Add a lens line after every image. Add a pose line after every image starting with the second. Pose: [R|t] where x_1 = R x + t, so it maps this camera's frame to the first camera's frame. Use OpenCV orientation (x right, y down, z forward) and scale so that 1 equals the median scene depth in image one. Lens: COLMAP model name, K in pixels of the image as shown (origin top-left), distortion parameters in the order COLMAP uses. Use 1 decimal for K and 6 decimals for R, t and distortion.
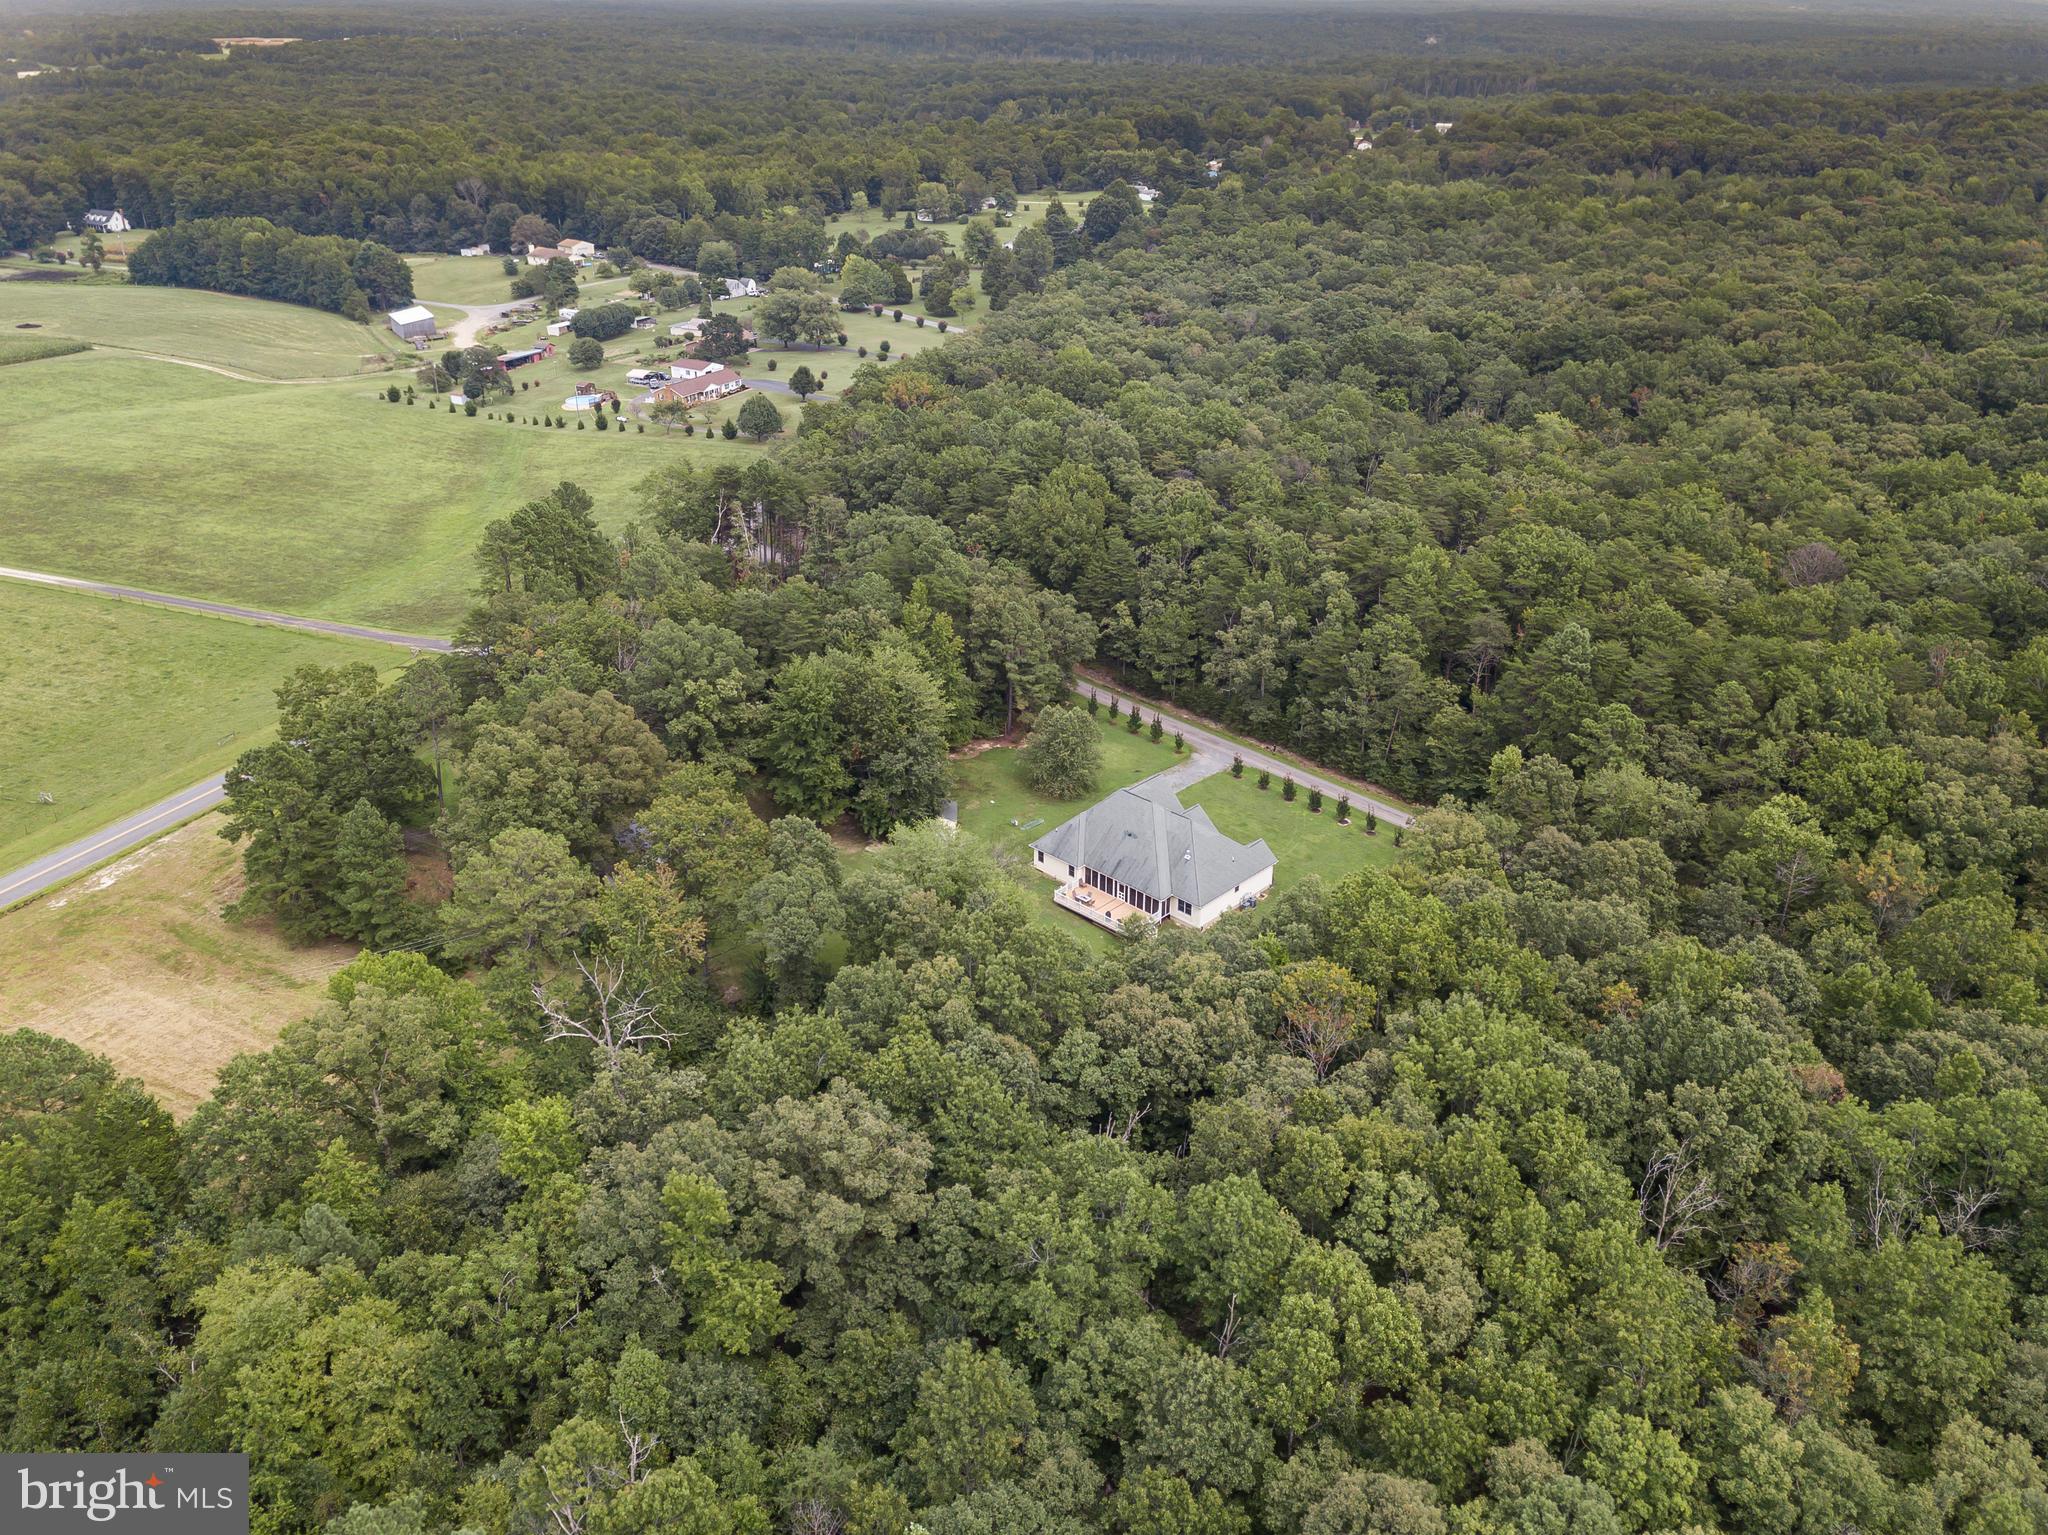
lens RADIAL K [[1563.0, 0, 1024.0], [0, 1563.0, 767.5], [0, 0, 1]] dist [0.013068, -0.000304]
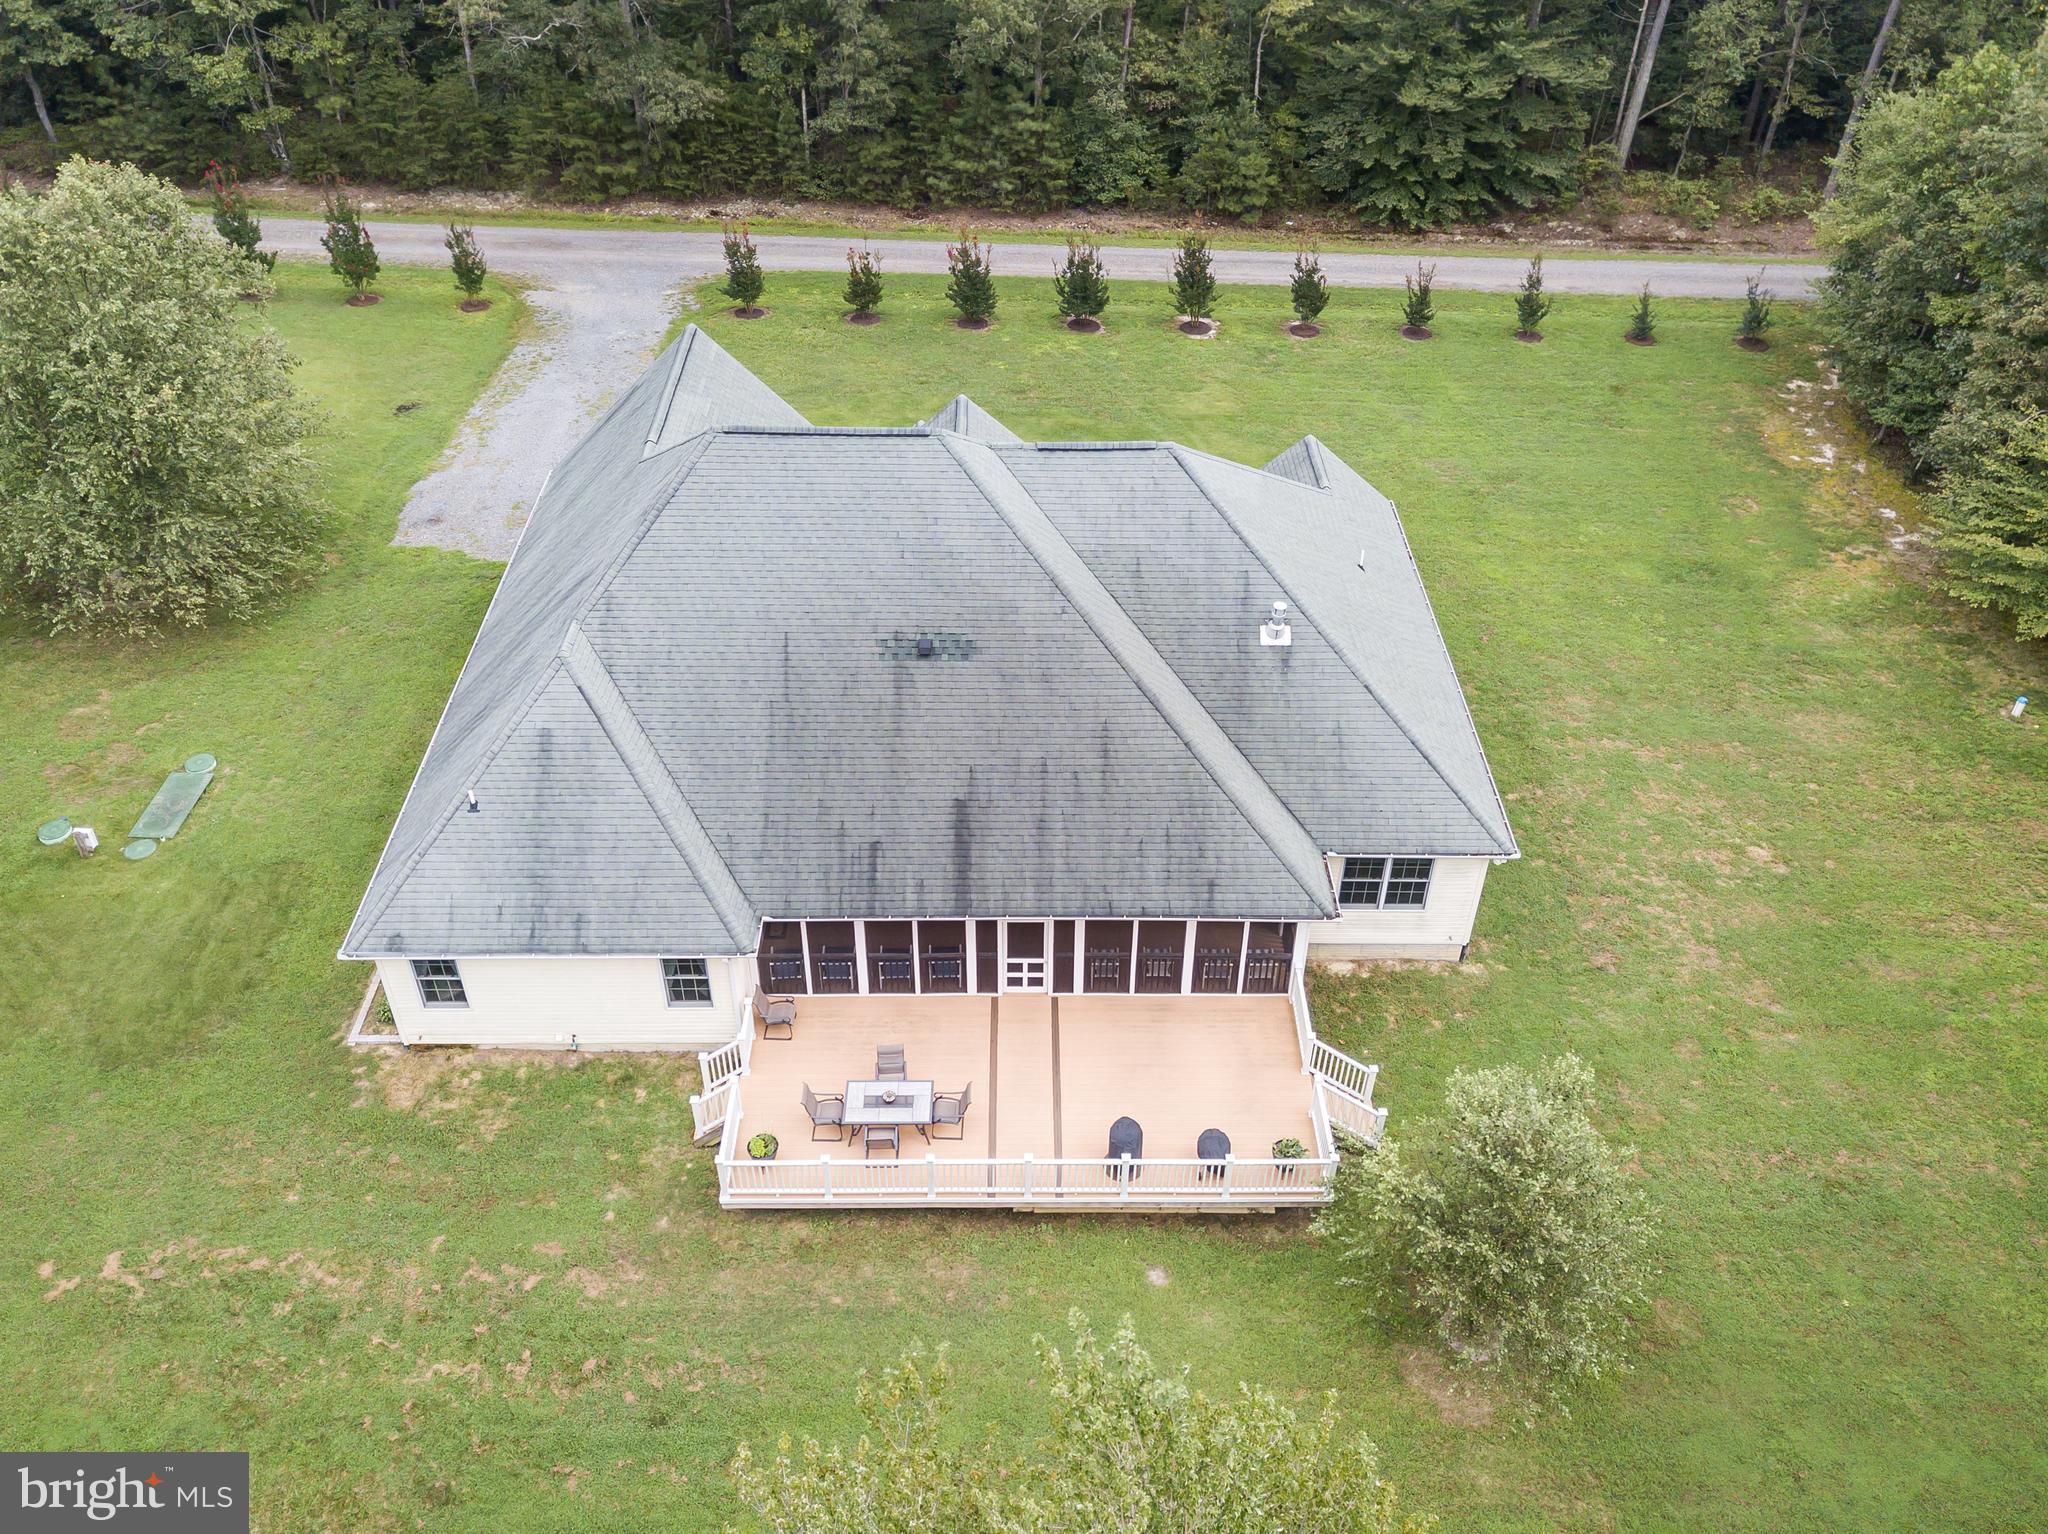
lens RADIAL K [[1610.5, 0, 1024.0], [0, 1610.5, 767.0], [0, 0, 1]] dist [0.019437, 0.010356]
pose [[0.717872, -0.434627, 0.543837, -0.026004], [0.297785, 0.897811, 0.324438, -0.000162], [-0.629273, -0.070959, 0.773938, 0.777463]]
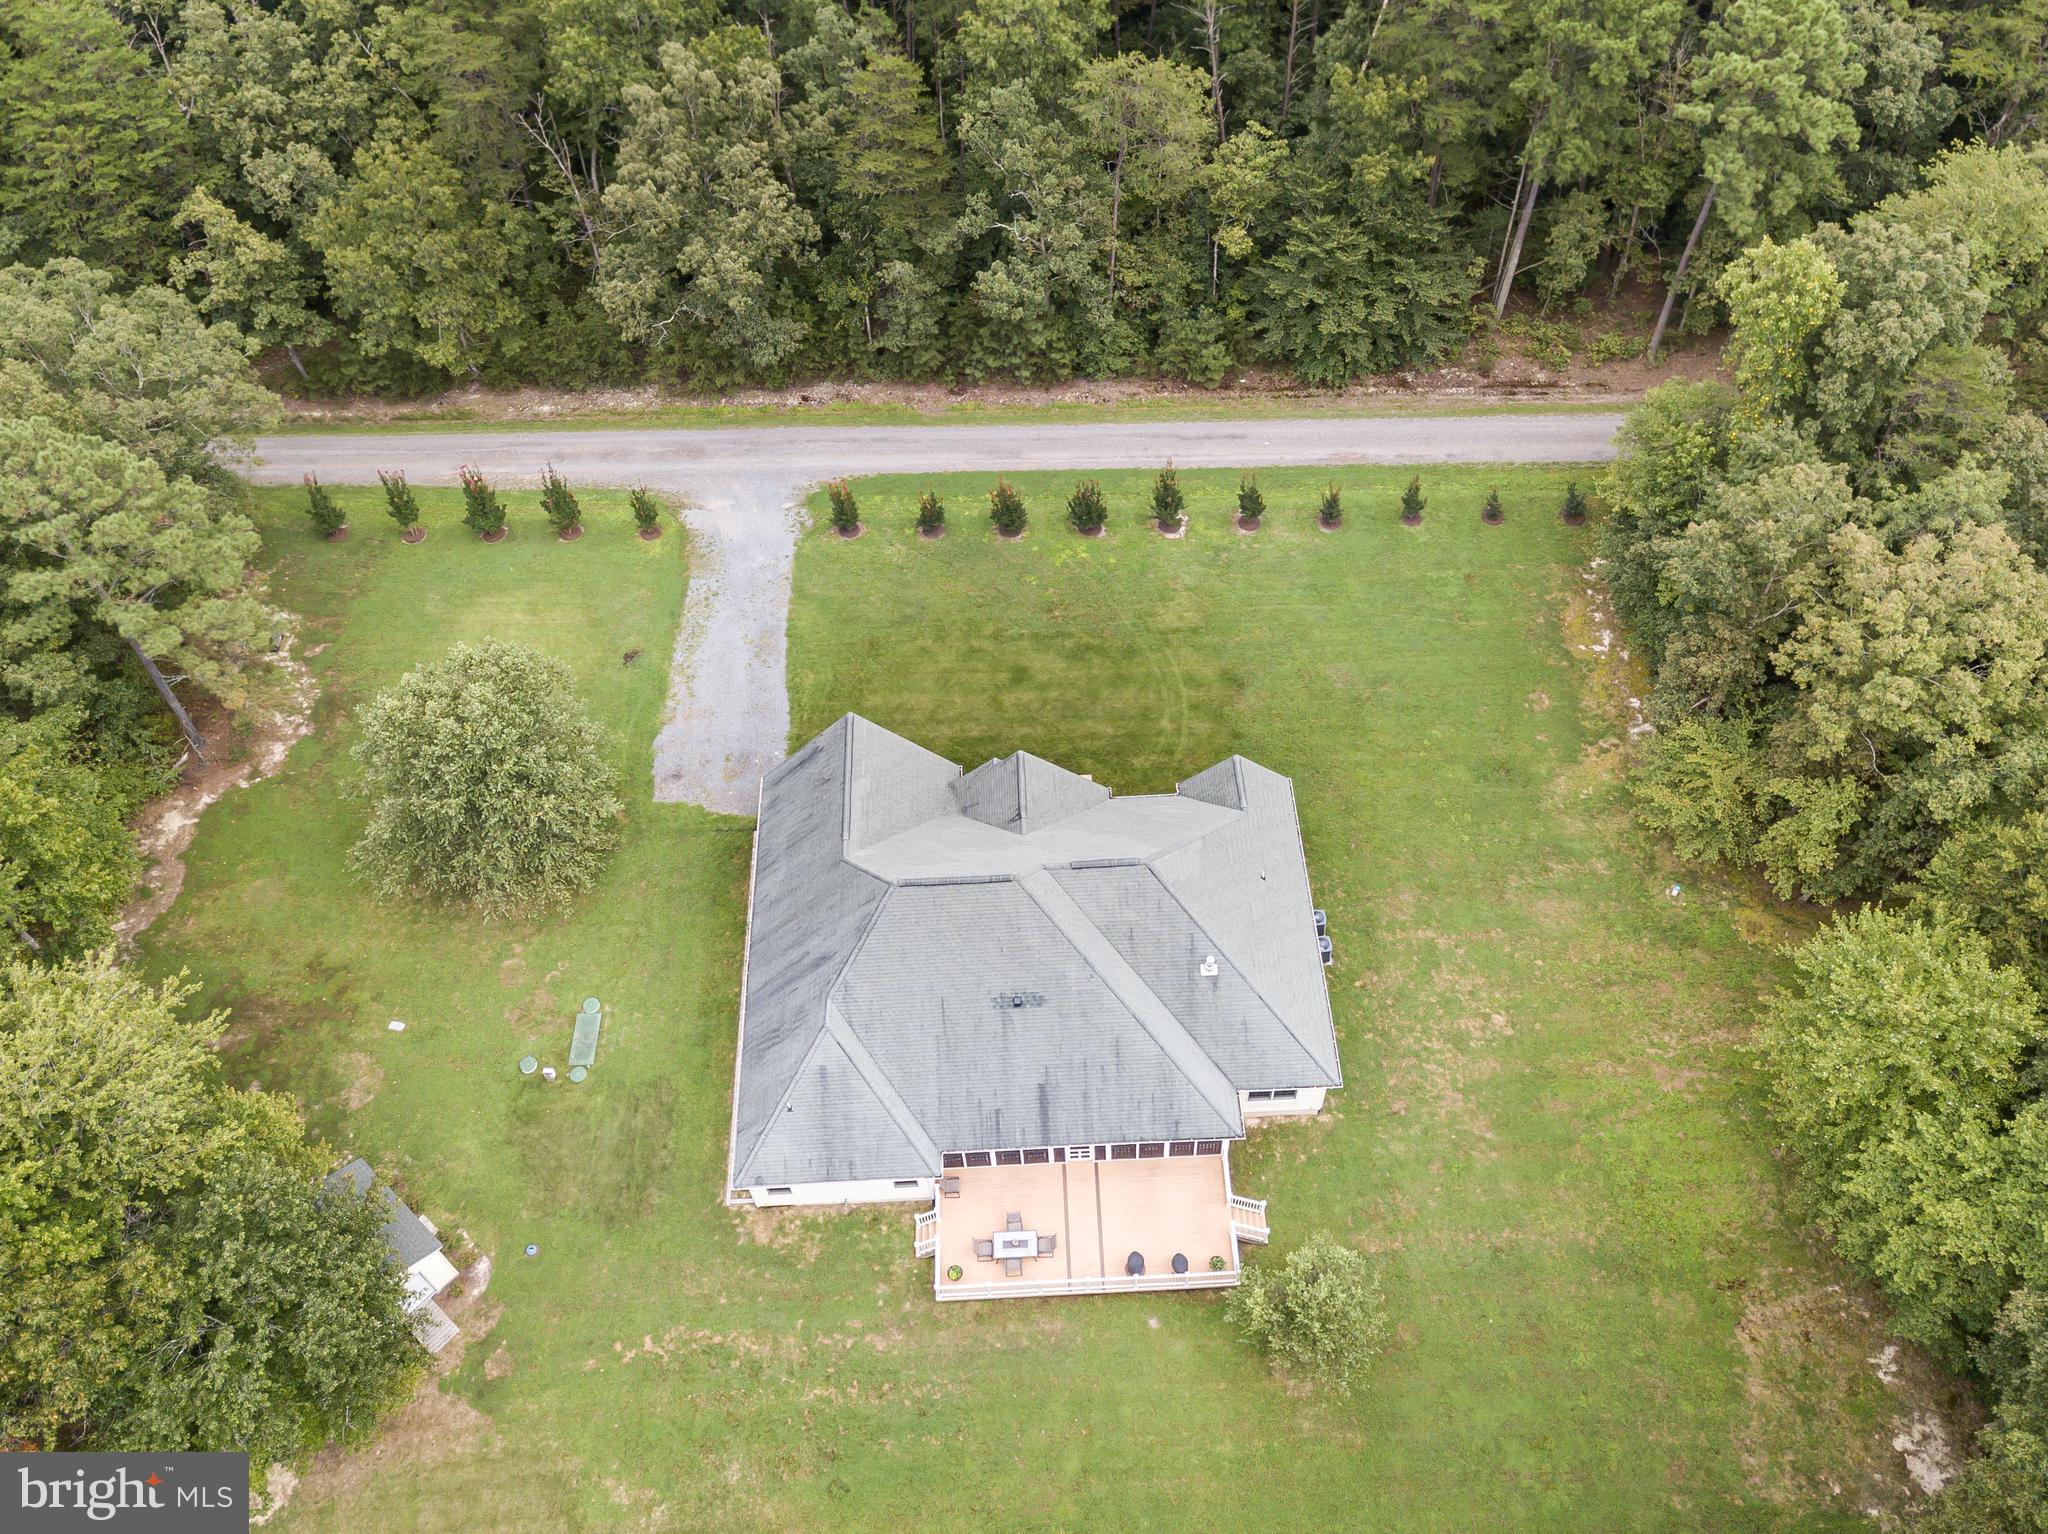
lens RADIAL K [[1563.0, 0, 1024.0], [0, 1563.0, 767.0], [0, 0, 1]] dist [0.013068, -0.000304]
pose [[0.697487, -0.594138, 0.400640, -0.029201], [0.350580, 0.770527, 0.532336, -0.152138], [-0.624985, -0.230842, 0.745725, 0.701515]]
